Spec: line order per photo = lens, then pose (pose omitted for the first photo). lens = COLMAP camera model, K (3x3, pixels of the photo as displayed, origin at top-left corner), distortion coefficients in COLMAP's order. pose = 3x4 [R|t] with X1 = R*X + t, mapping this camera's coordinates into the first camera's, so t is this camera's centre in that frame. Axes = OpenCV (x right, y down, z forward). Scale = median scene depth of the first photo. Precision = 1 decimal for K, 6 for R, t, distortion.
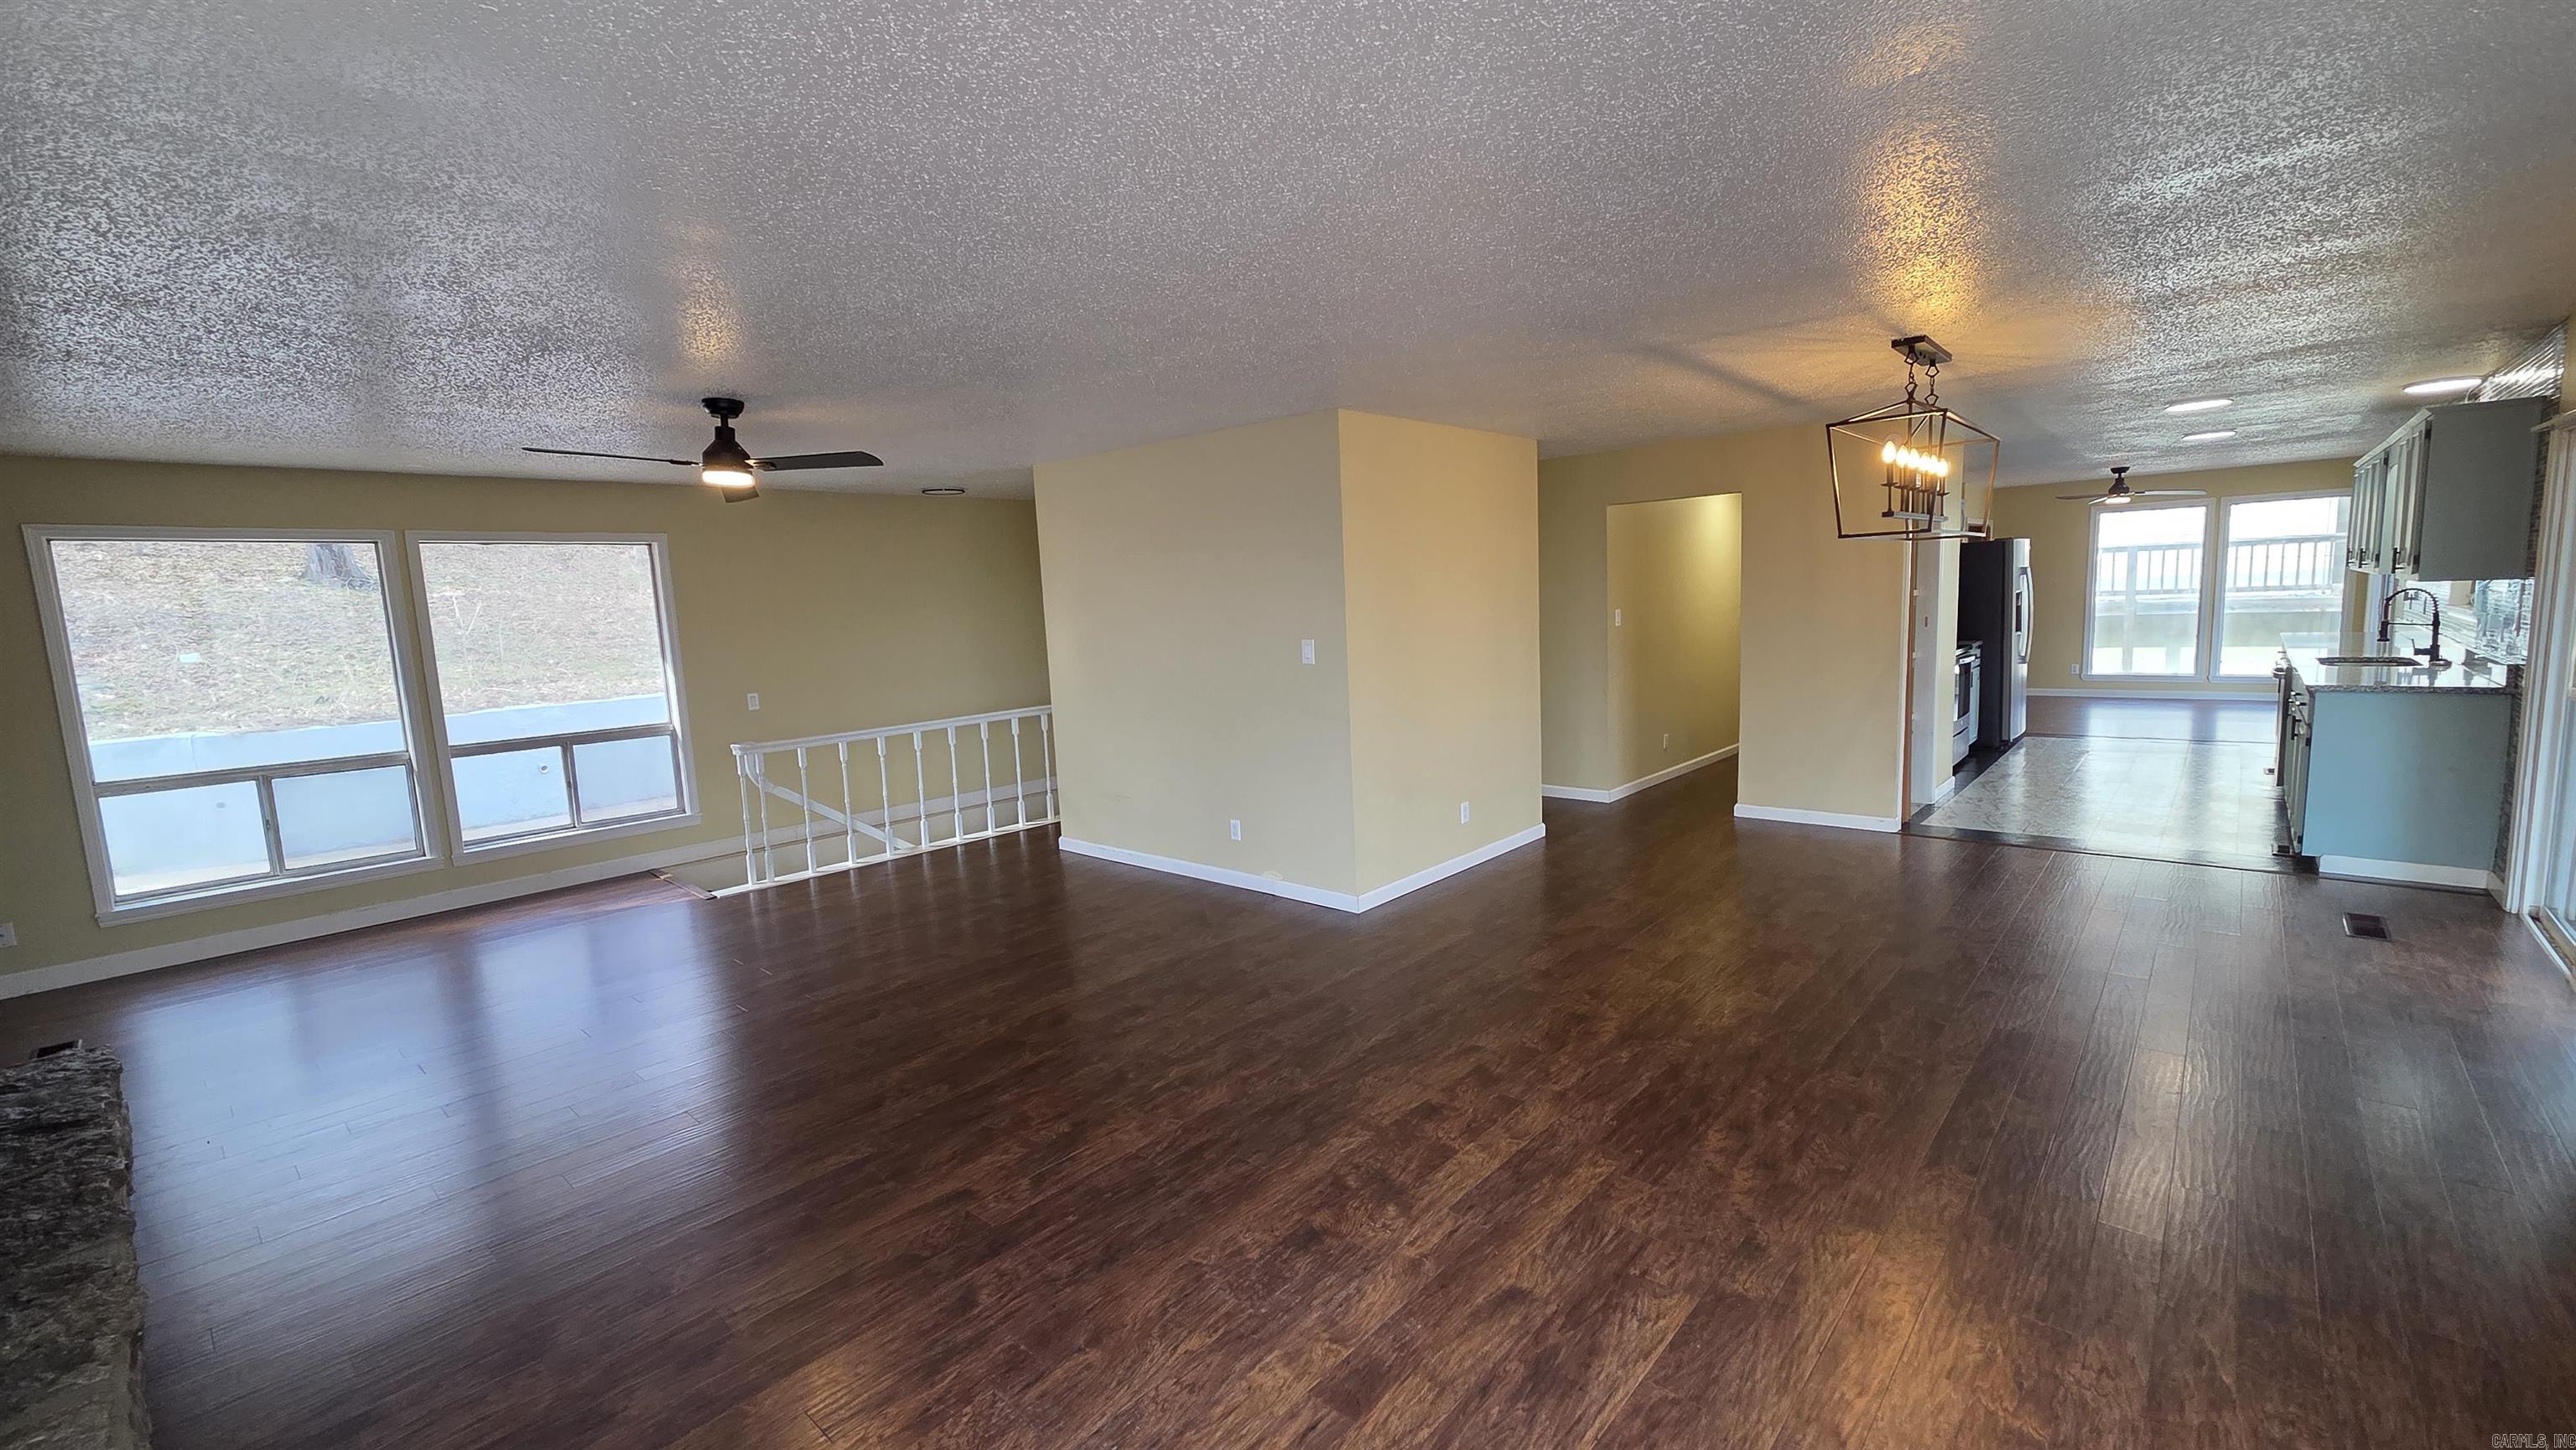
lens RADIAL K [[1051.5, 0, 1294.3], [0, 1051.5, 729.7], [0, 0, 1]] dist [0.006708, -0.001177]
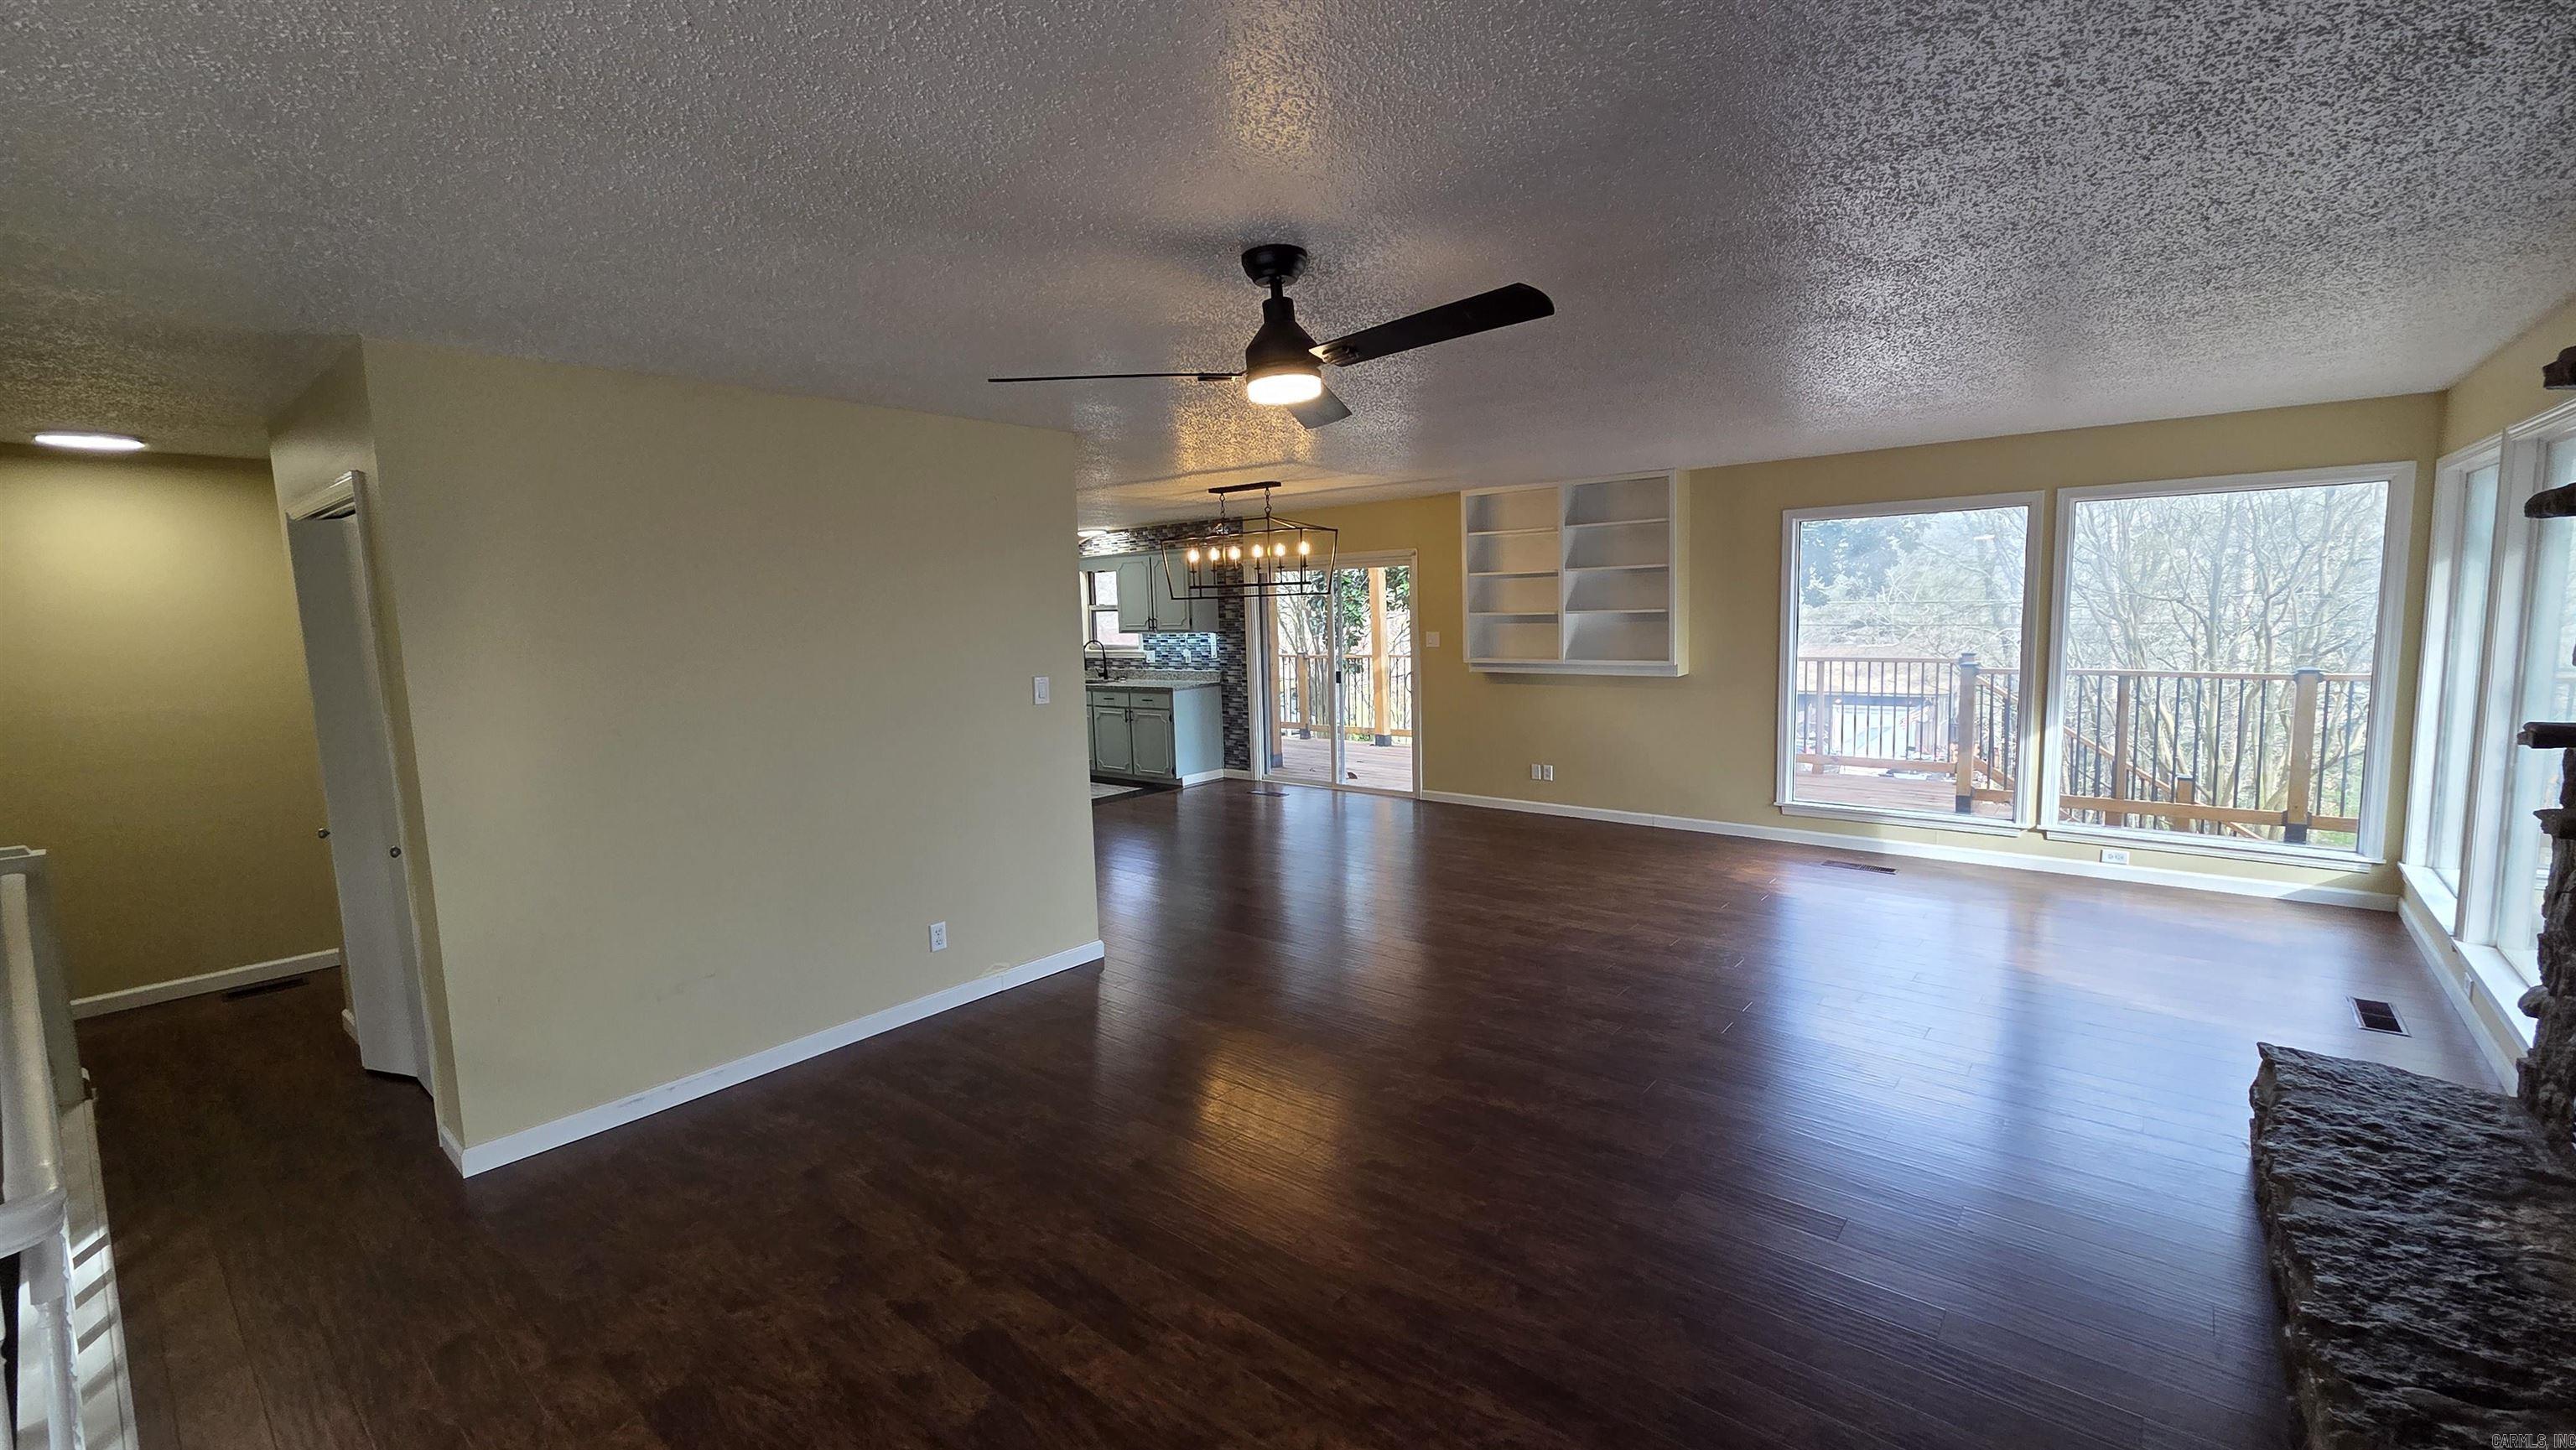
lens RADIAL K [[1051.5, 0, 1294.5], [0, 1051.5, 732.1], [0, 0, 1]] dist [0.006708, -0.001177]
pose [[-0.035044, -0.073690, 0.996665, -1.306784], [0.157050, 0.984481, 0.078311, -0.110594], [-0.986969, 0.159271, -0.022927, 1.204127]]
